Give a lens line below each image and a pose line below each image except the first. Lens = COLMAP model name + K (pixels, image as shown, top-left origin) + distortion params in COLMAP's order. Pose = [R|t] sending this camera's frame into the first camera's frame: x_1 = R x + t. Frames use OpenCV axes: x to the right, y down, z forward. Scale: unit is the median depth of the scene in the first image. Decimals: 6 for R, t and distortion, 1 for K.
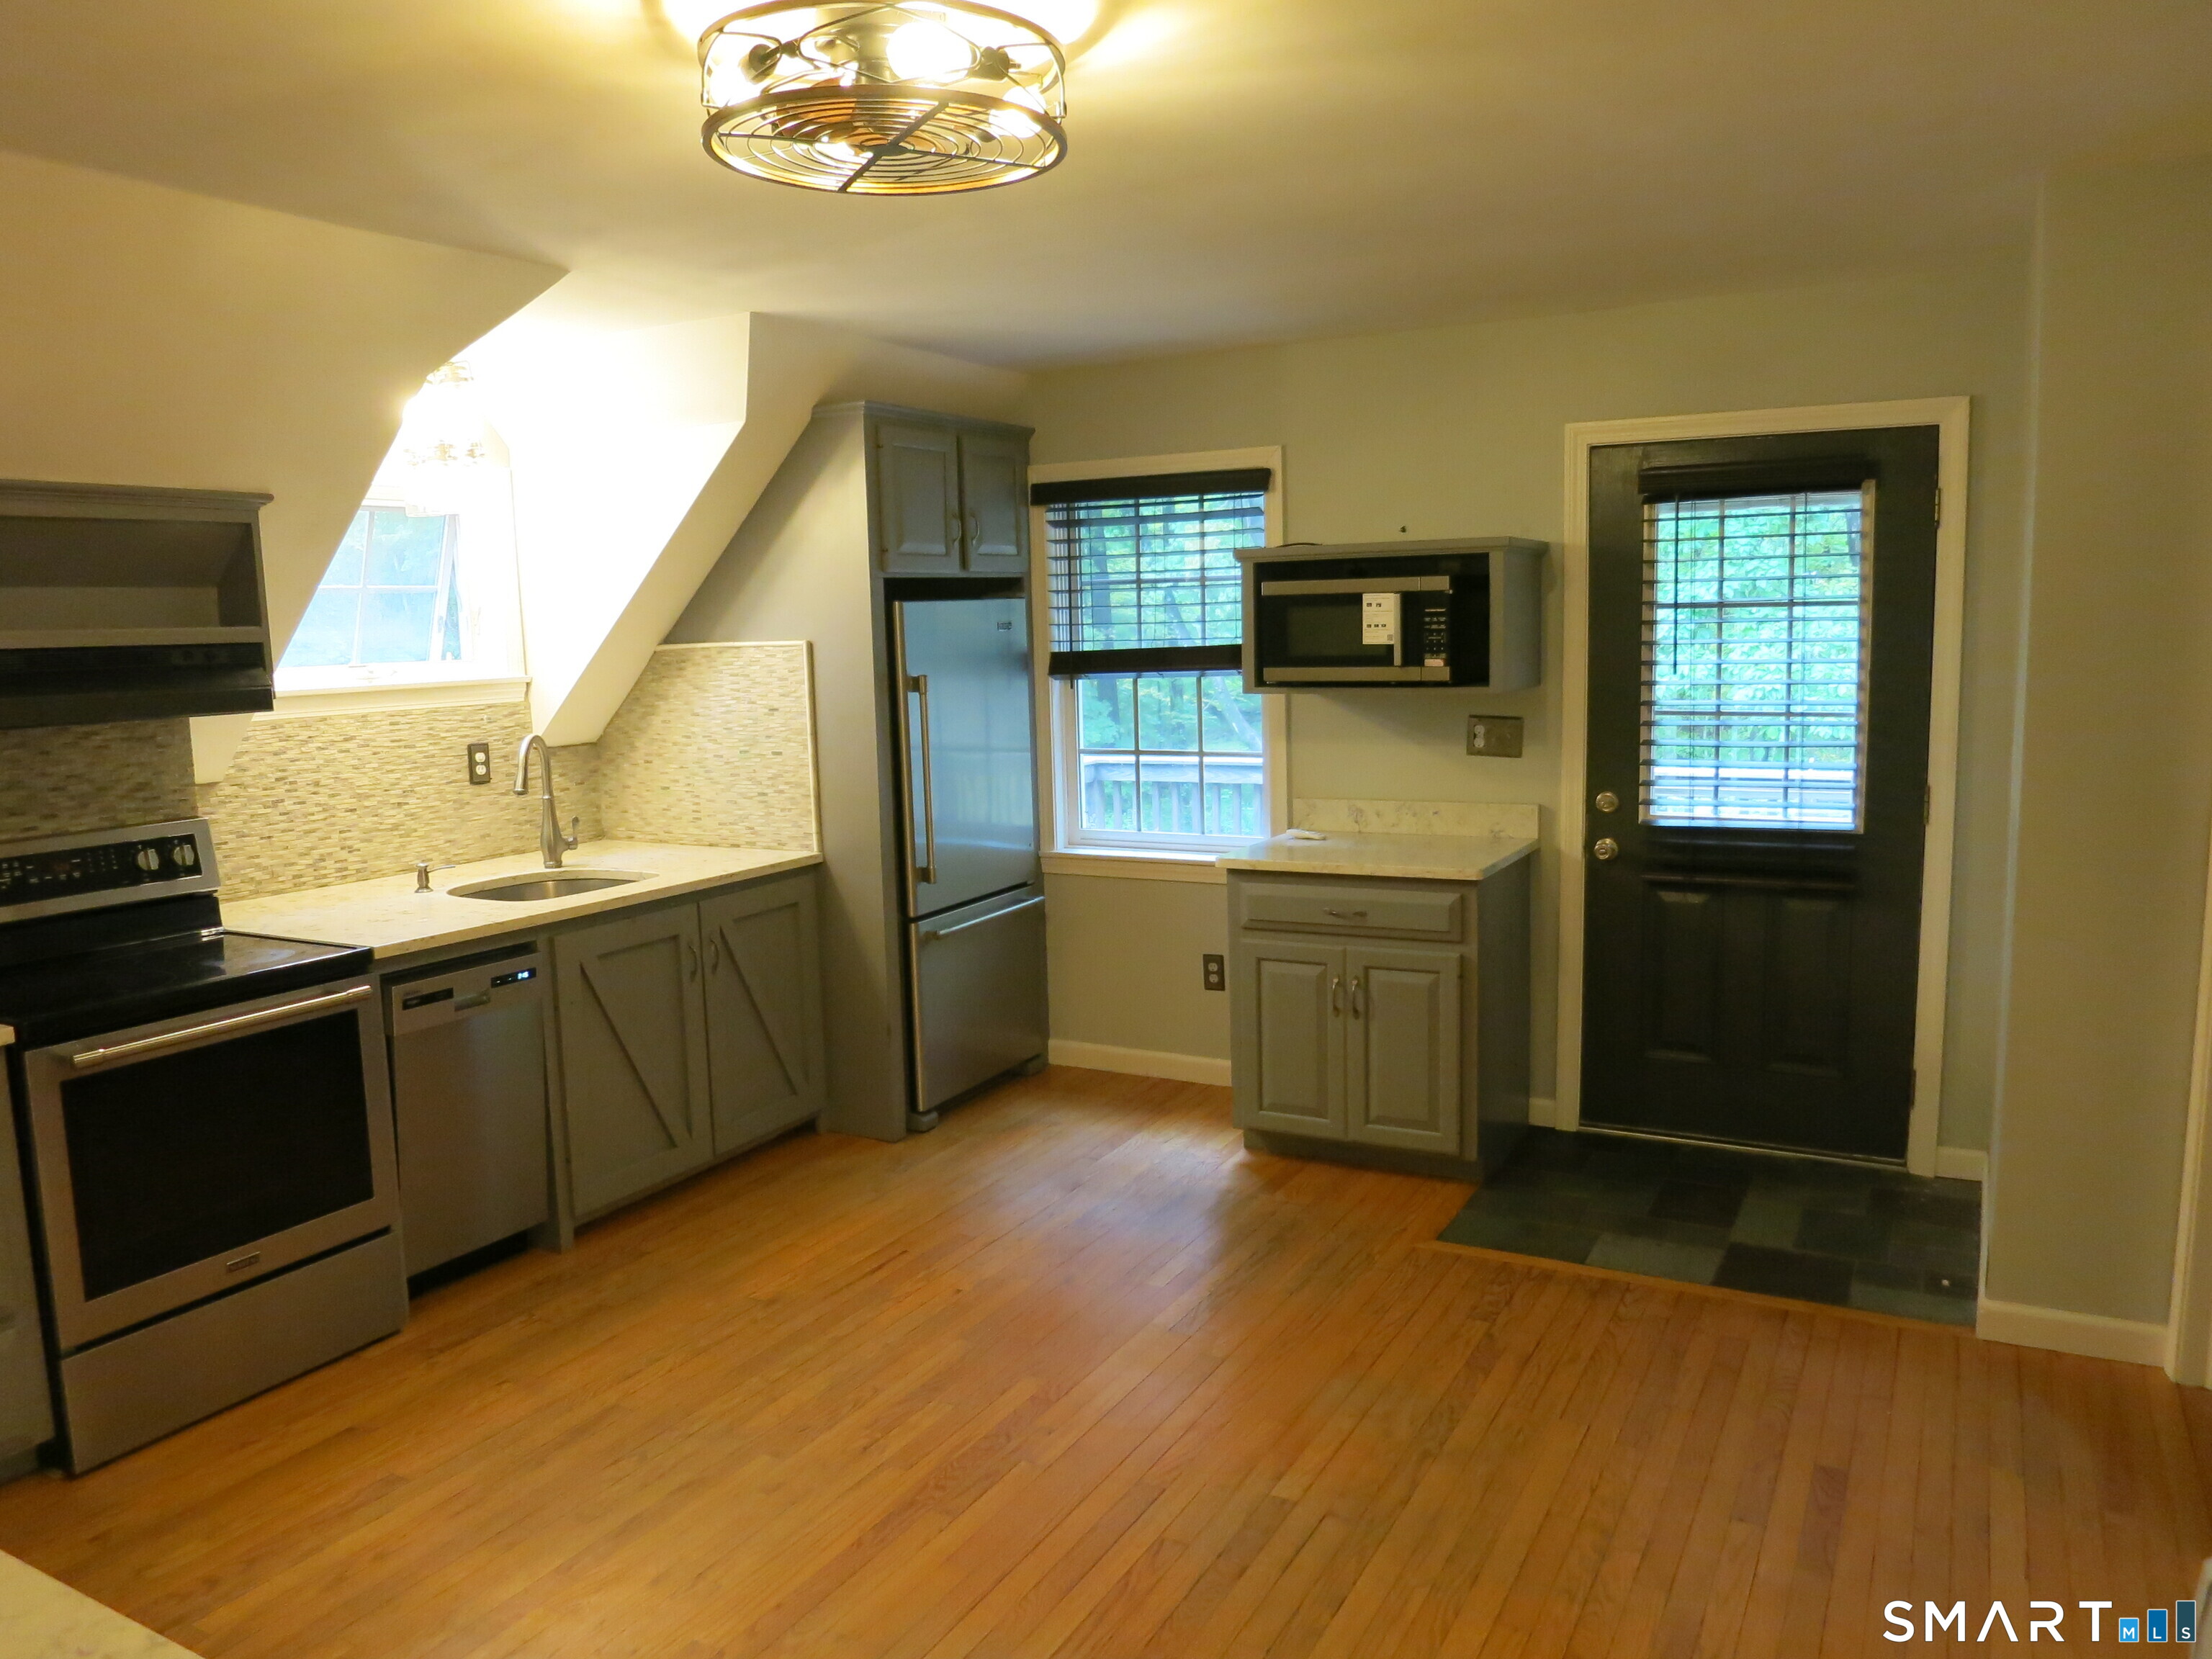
lens RADIAL K [[1566.3, 0, 1095.6], [0, 1566.3, 823.6], [0, 0, 1]] dist [-0.042621, -0.003824]
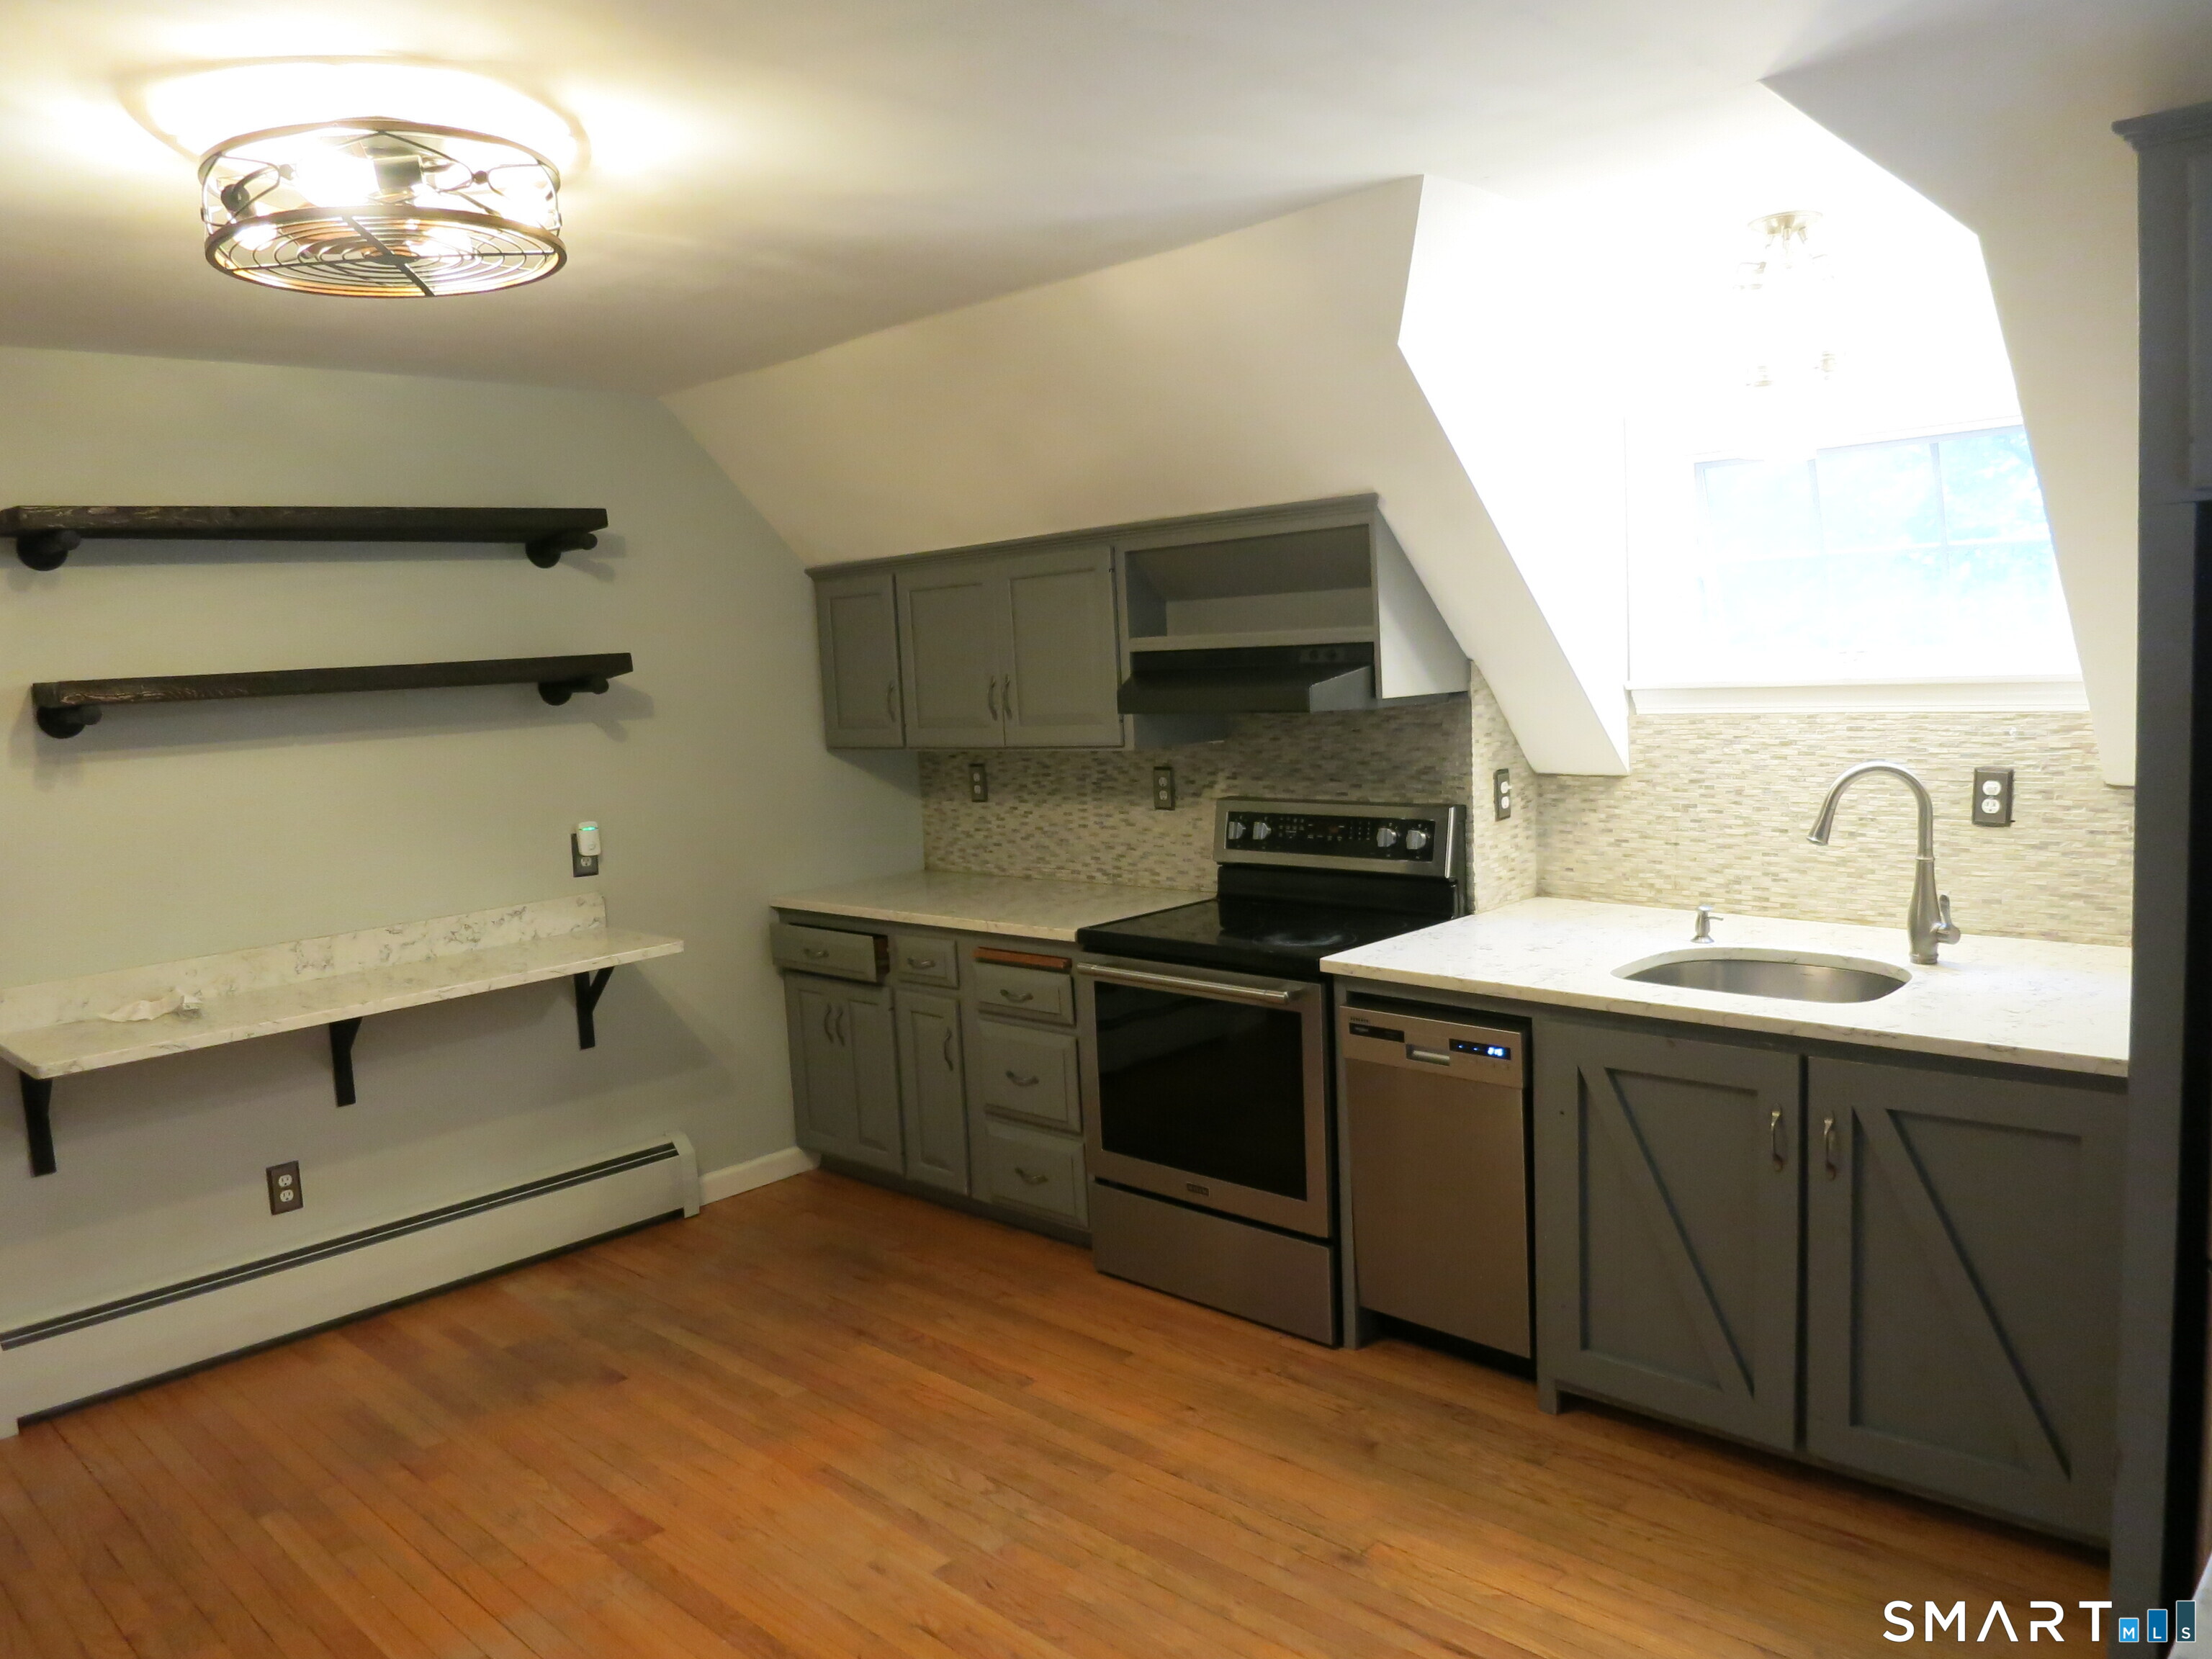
lens RADIAL K [[1566.3, 0, 1092.7], [0, 1566.3, 832.6], [0, 0, 1]] dist [-0.042621, -0.003824]
pose [[-0.249380, 0.147742, -0.957070, 0.416004], [-0.067742, 0.983212, 0.169429, -0.128854], [0.966034, 0.107086, -0.235185, 0.894656]]
